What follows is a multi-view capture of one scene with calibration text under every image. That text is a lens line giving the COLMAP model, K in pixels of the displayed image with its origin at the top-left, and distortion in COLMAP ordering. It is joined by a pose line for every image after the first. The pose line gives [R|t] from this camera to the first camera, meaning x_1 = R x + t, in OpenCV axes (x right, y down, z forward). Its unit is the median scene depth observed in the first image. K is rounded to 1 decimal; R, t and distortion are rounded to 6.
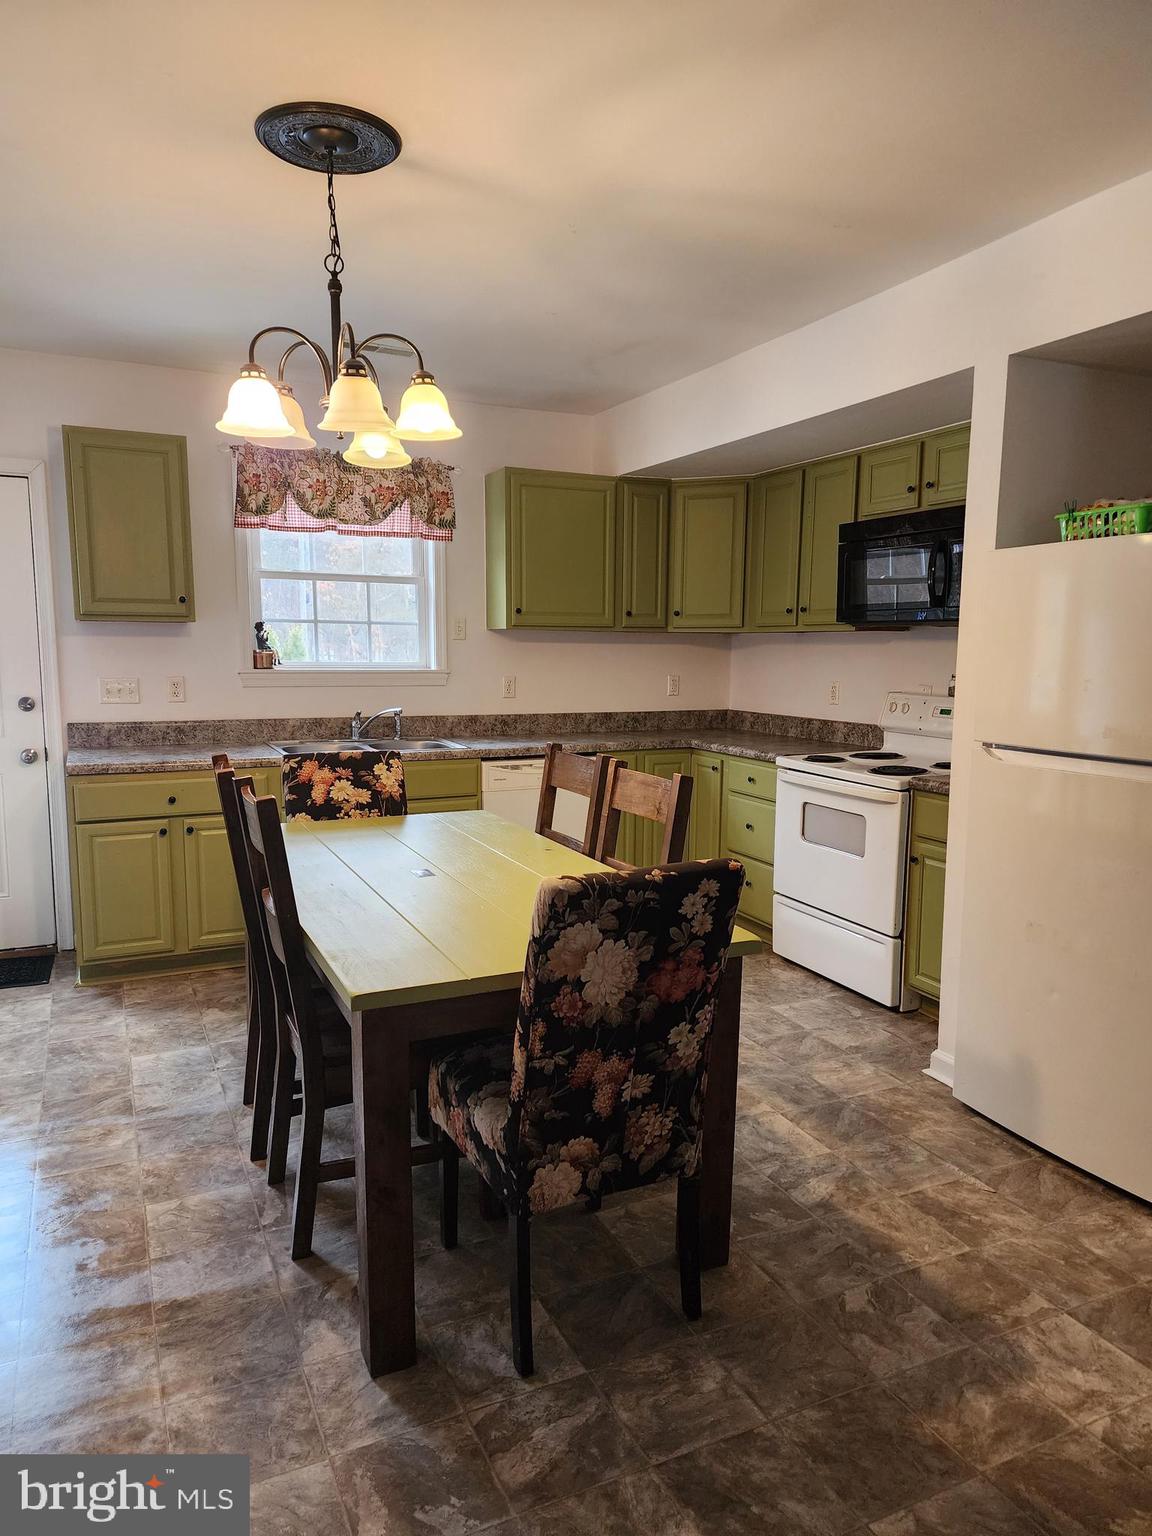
lens RADIAL K [[1036.3, 0, 581.4], [0, 1036.3, 773.9], [0, 0, 1]] dist [0.074320, -0.057916]
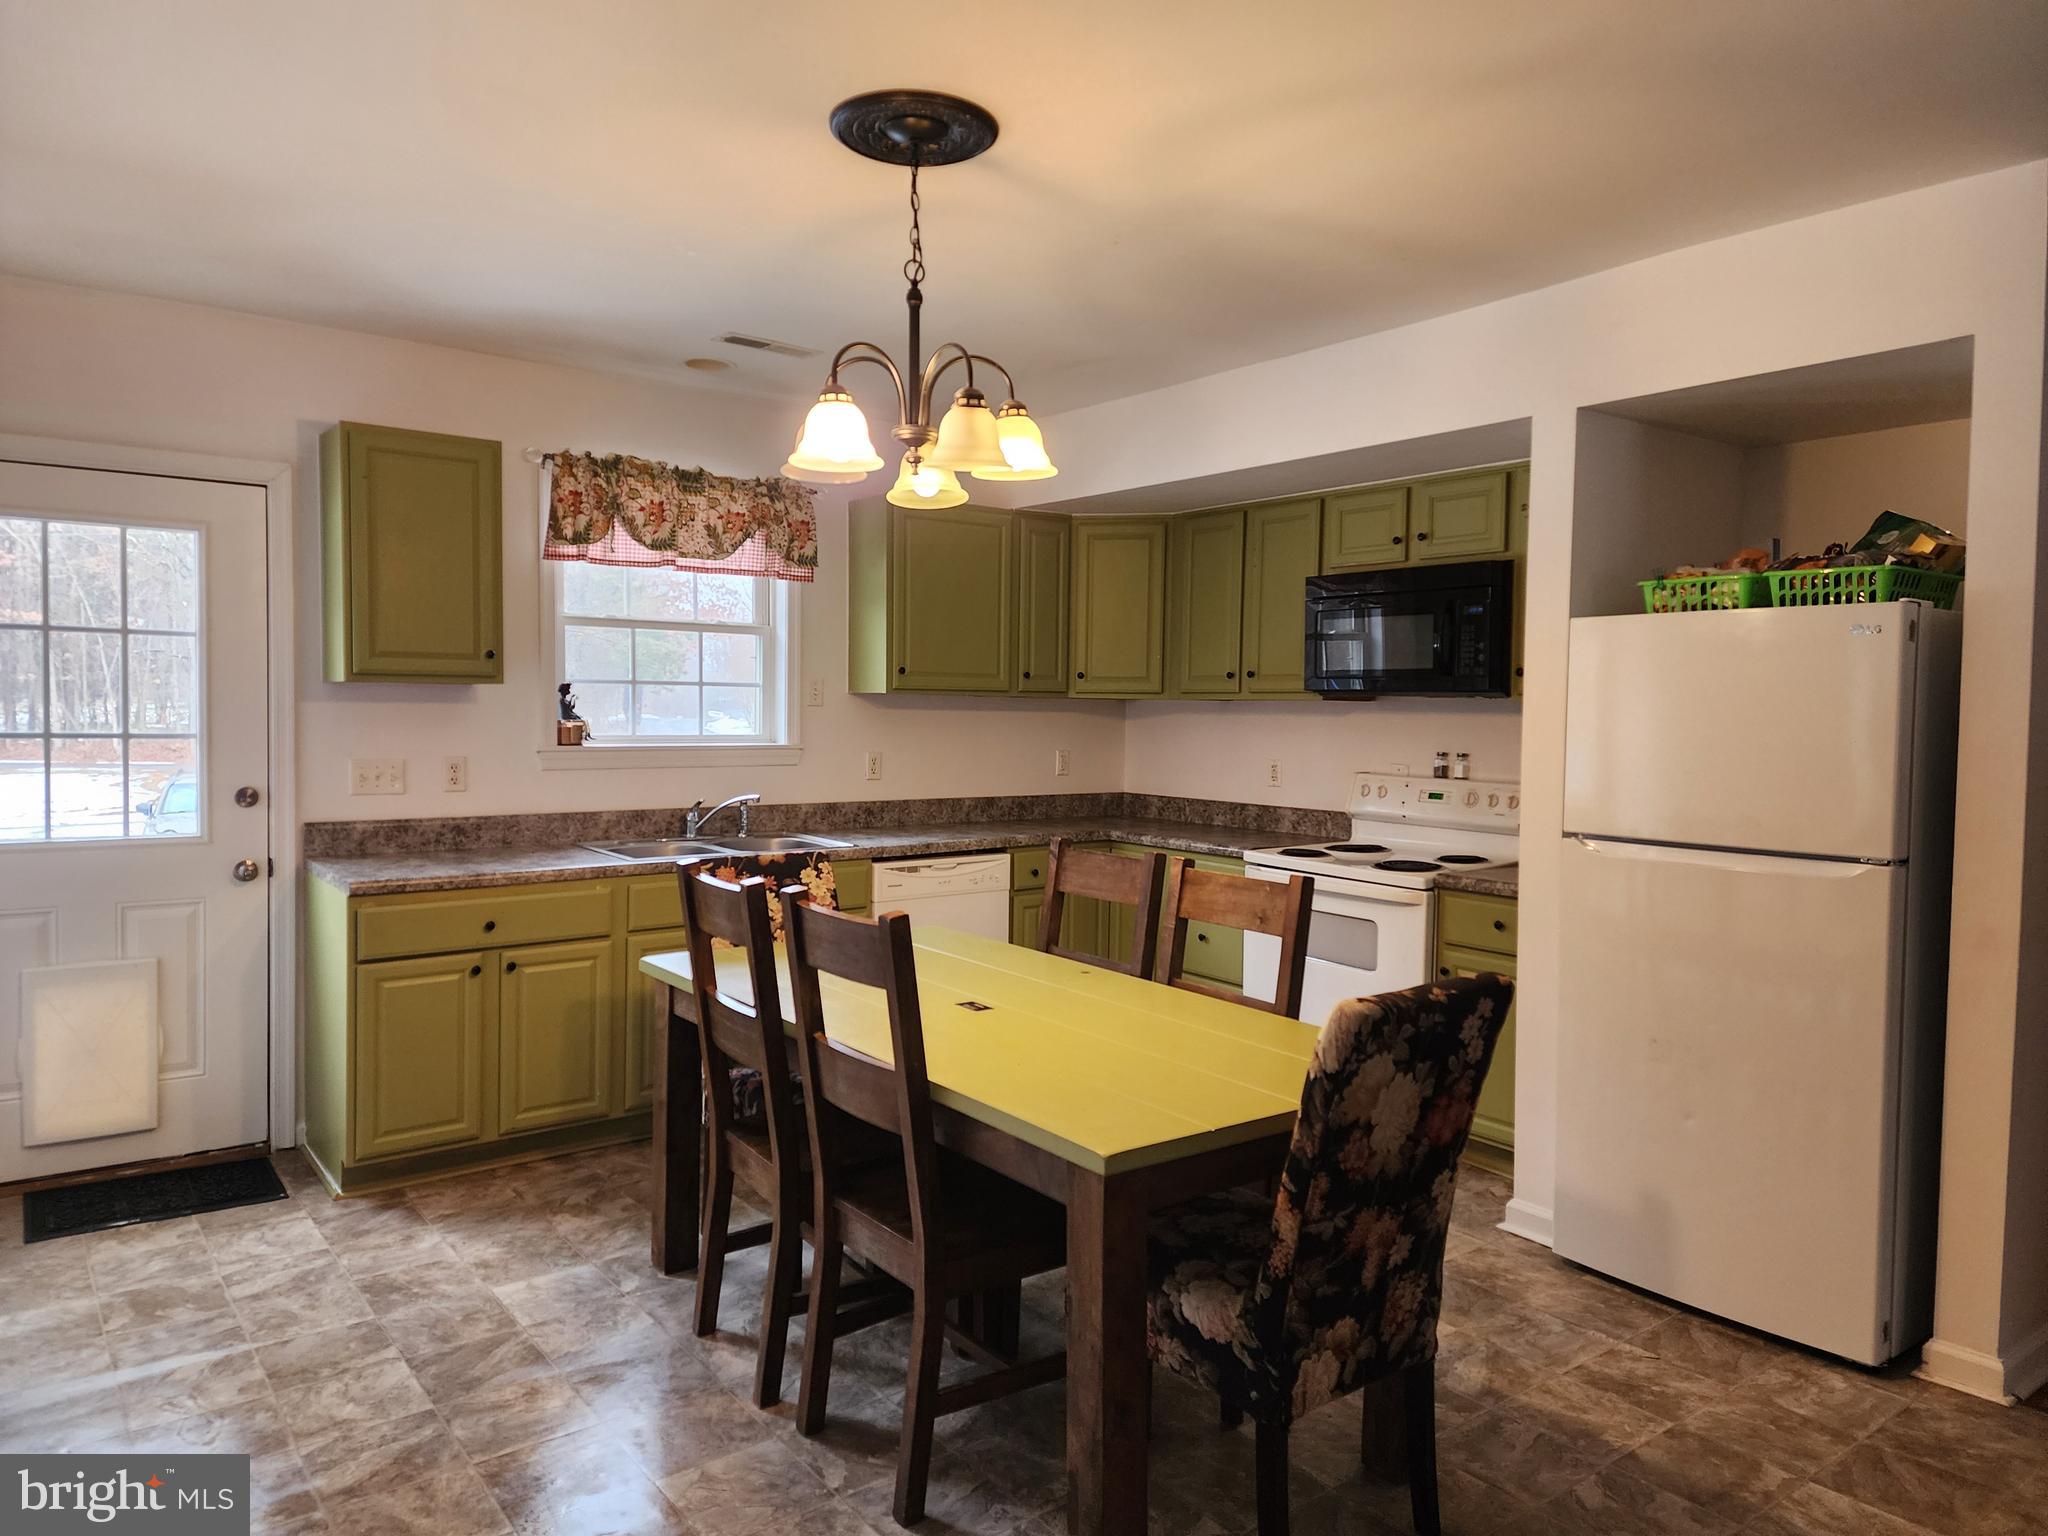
lens RADIAL K [[1381.7, 0, 983.1], [0, 1381.7, 746.9], [0, 0, 1]] dist [0.074320, -0.057916]
pose [[0.977160, -0.001176, 0.212503, -0.287923], [0.020571, 0.995812, -0.089083, -0.006272], [-0.211508, 0.091420, 0.973091, -0.036183]]
